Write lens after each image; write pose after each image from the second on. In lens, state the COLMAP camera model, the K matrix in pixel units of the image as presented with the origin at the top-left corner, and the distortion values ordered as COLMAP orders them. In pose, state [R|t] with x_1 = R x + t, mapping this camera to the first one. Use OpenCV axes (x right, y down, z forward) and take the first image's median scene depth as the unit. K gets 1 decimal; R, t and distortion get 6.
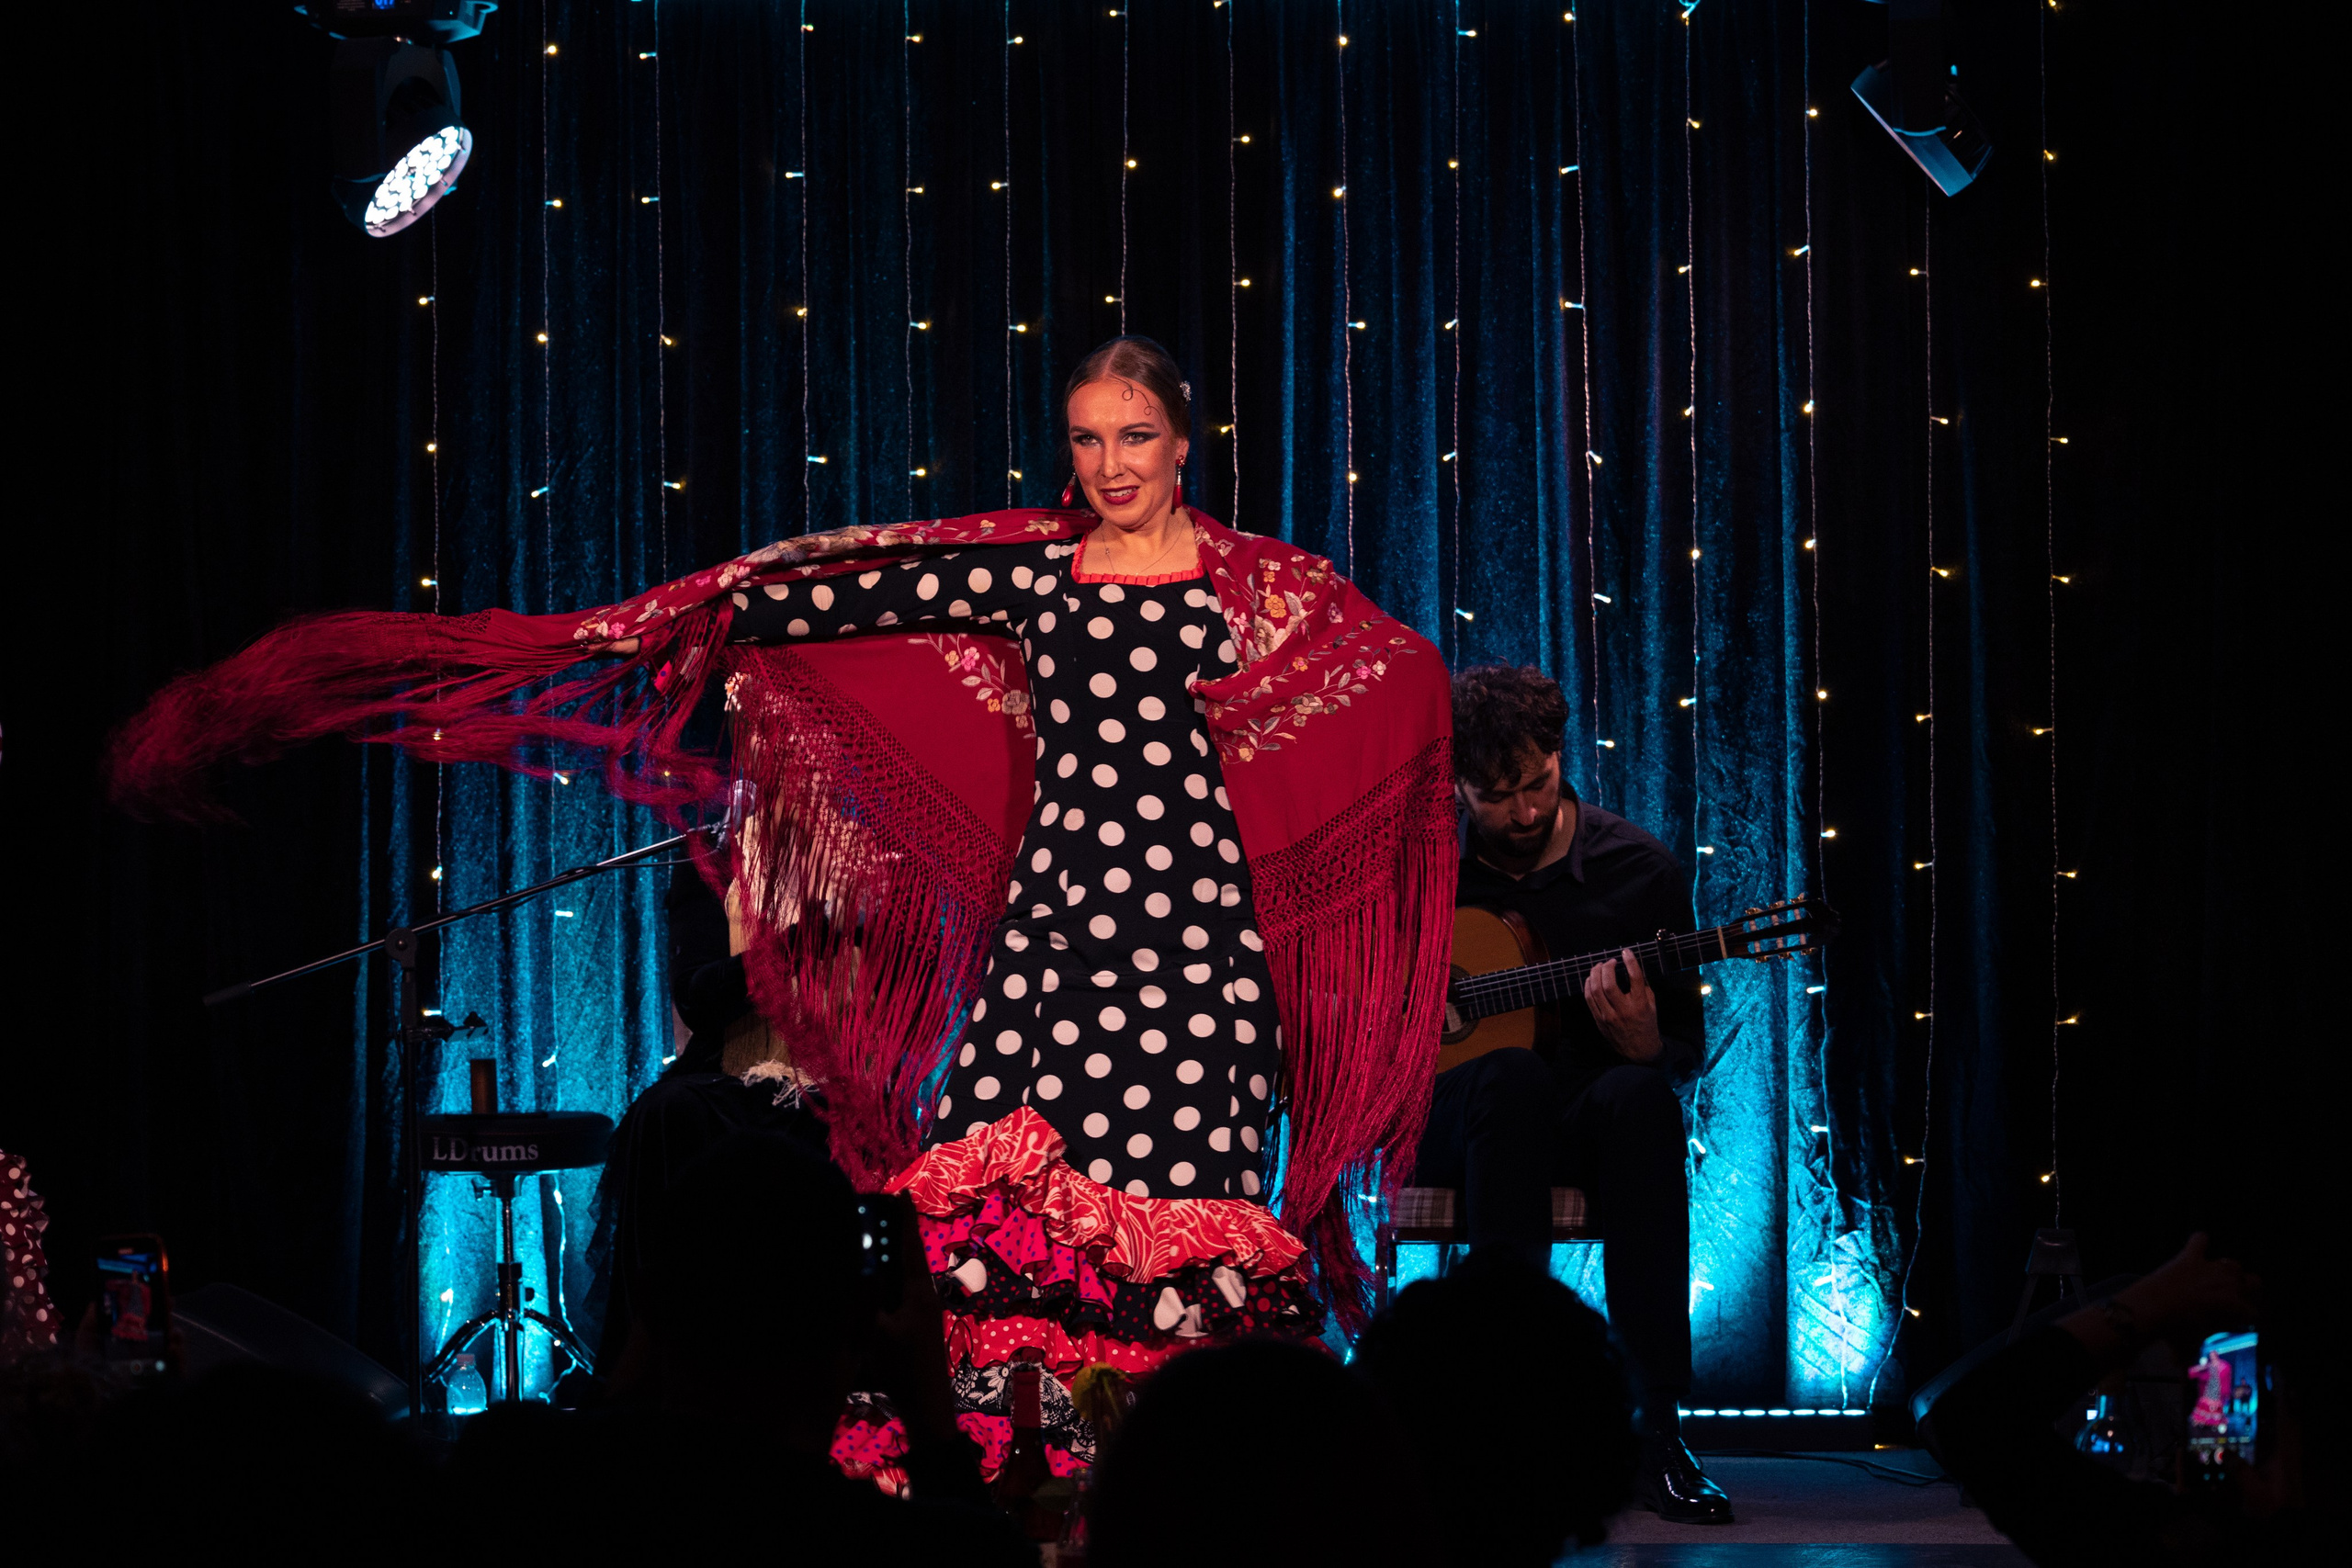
lens RADIAL K [[6679.2, 0, 1066.3], [0, 6679.2, 753.8], [0, 0, 1]] dist [-0.133794, 0.000000]
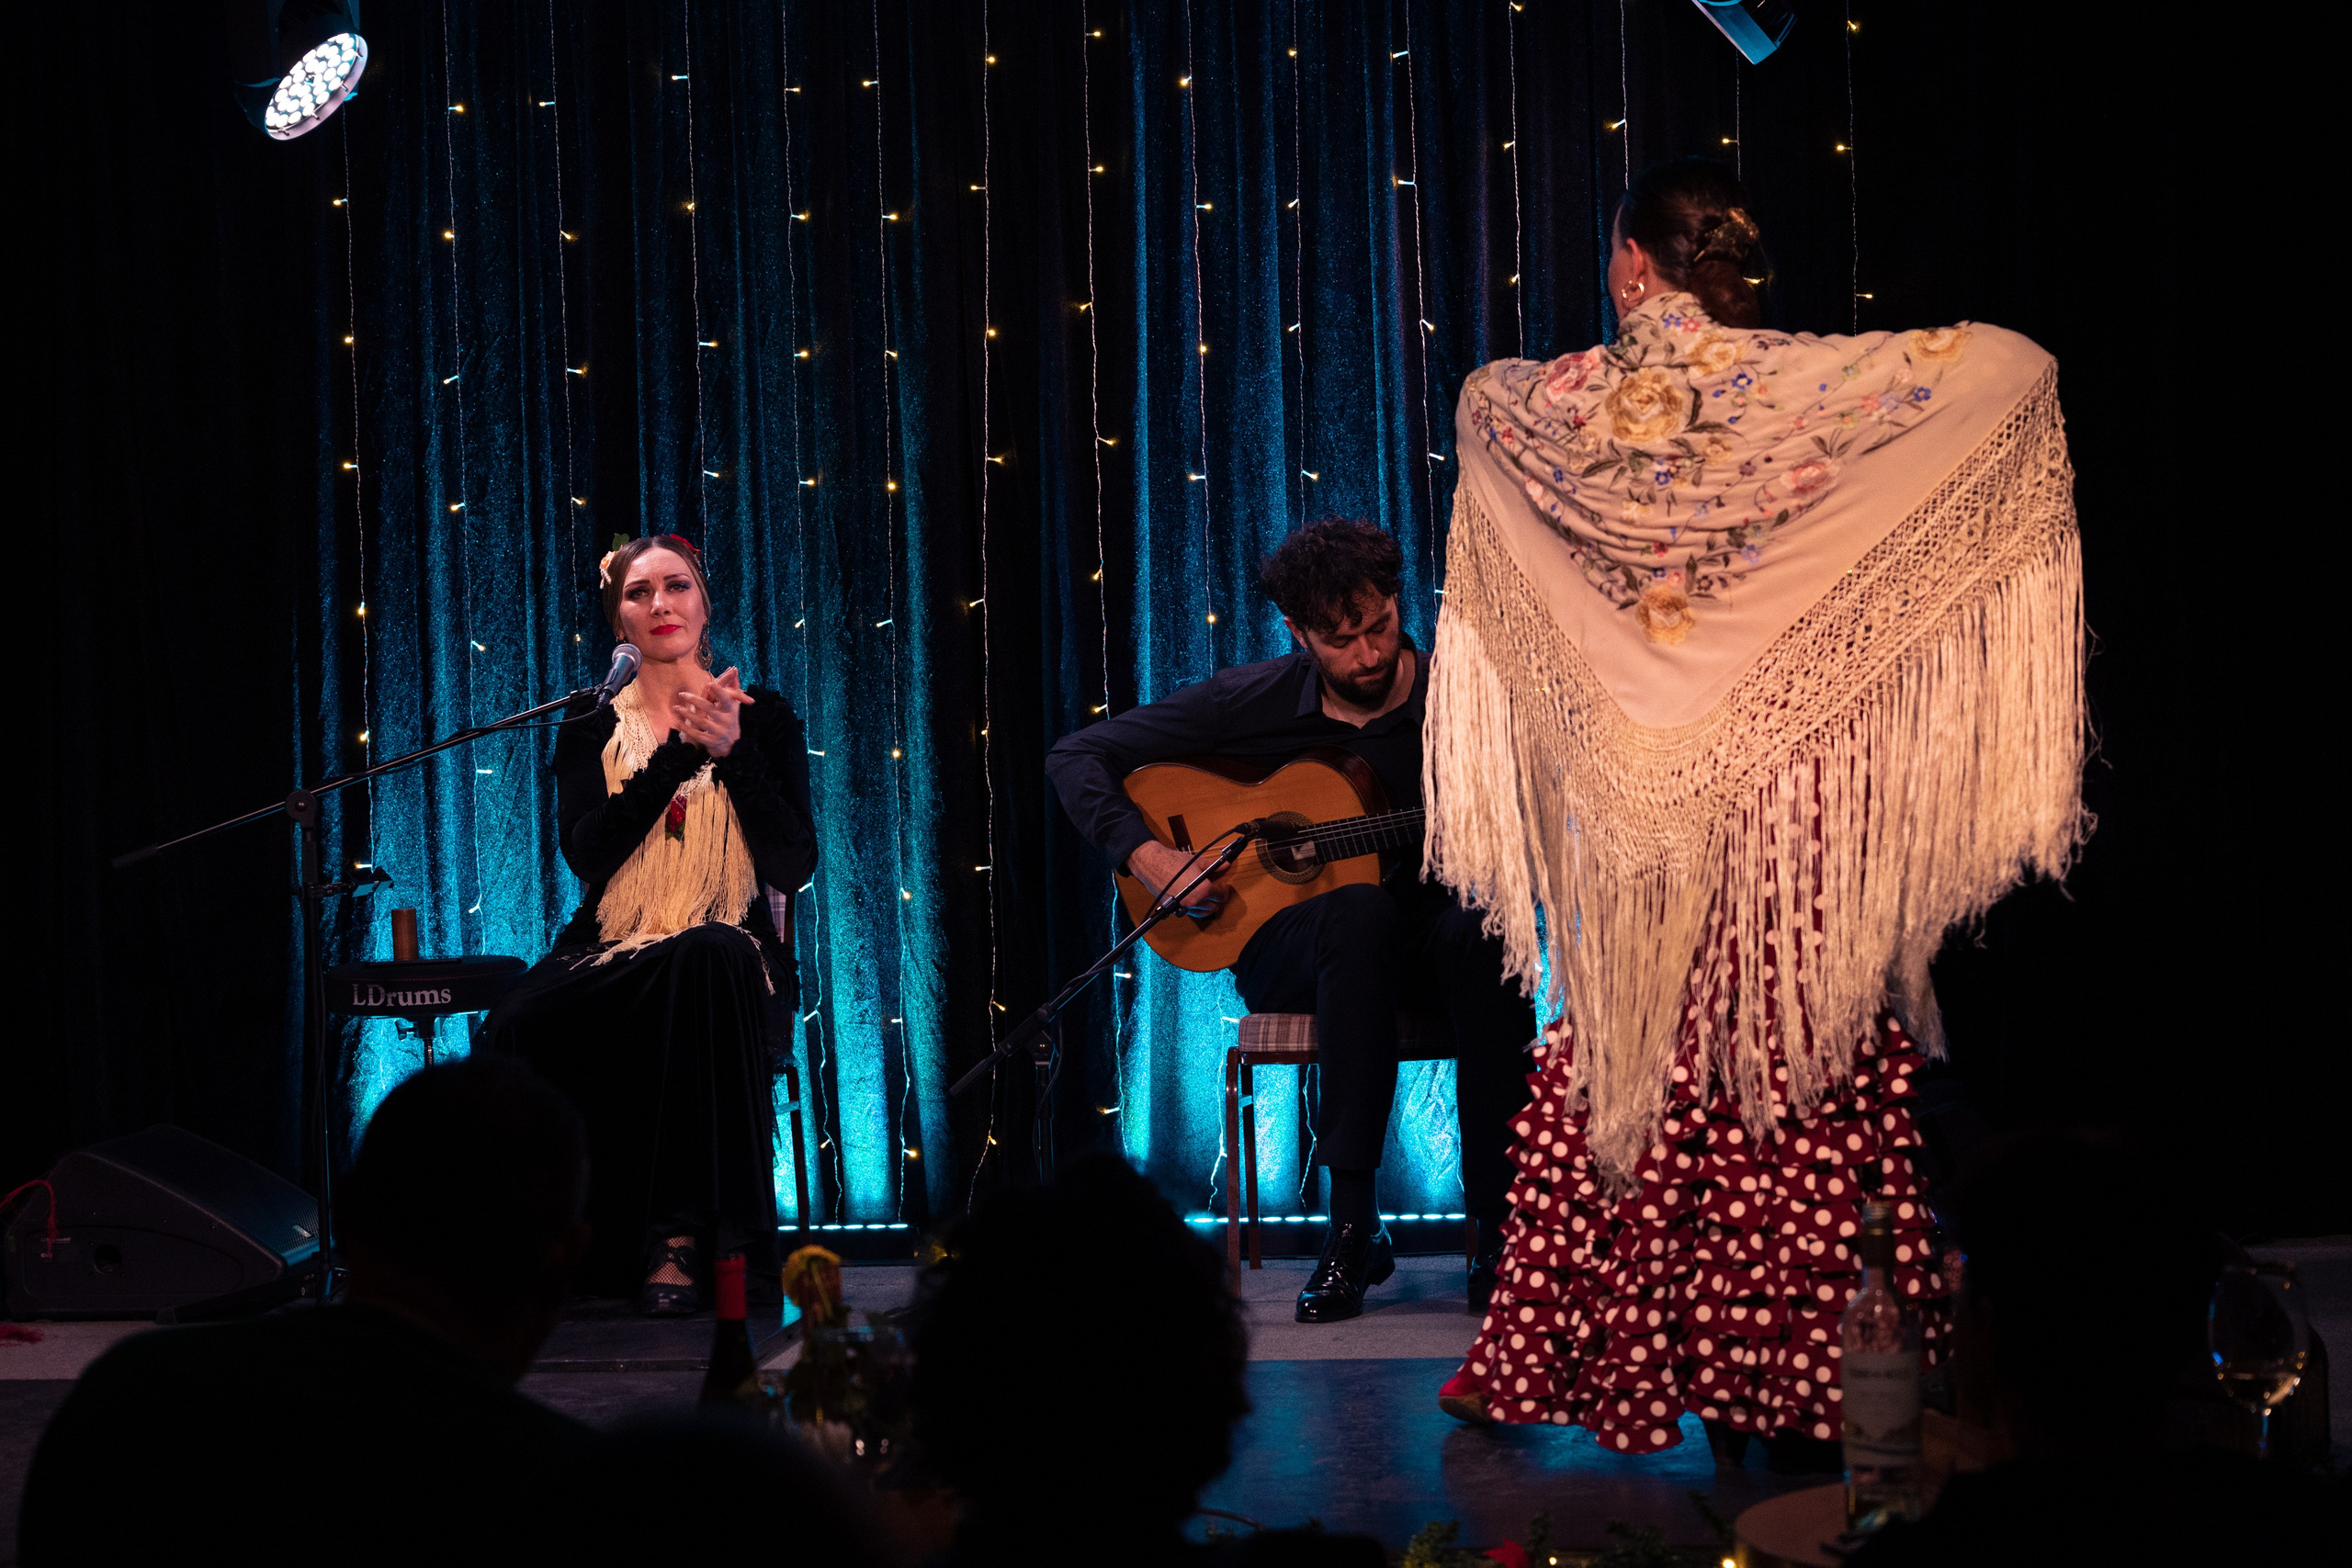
lens RADIAL K [[5035.3, 0, 1143.7], [0, 5035.3, 787.1], [0, 0, 1]] dist [0.075724, 0.000000]
pose [[0.999749, -0.021032, -0.007742, 0.038141], [0.021259, 0.999308, 0.030509, 0.003967], [0.007095, -0.030665, 0.999505, 0.189152]]
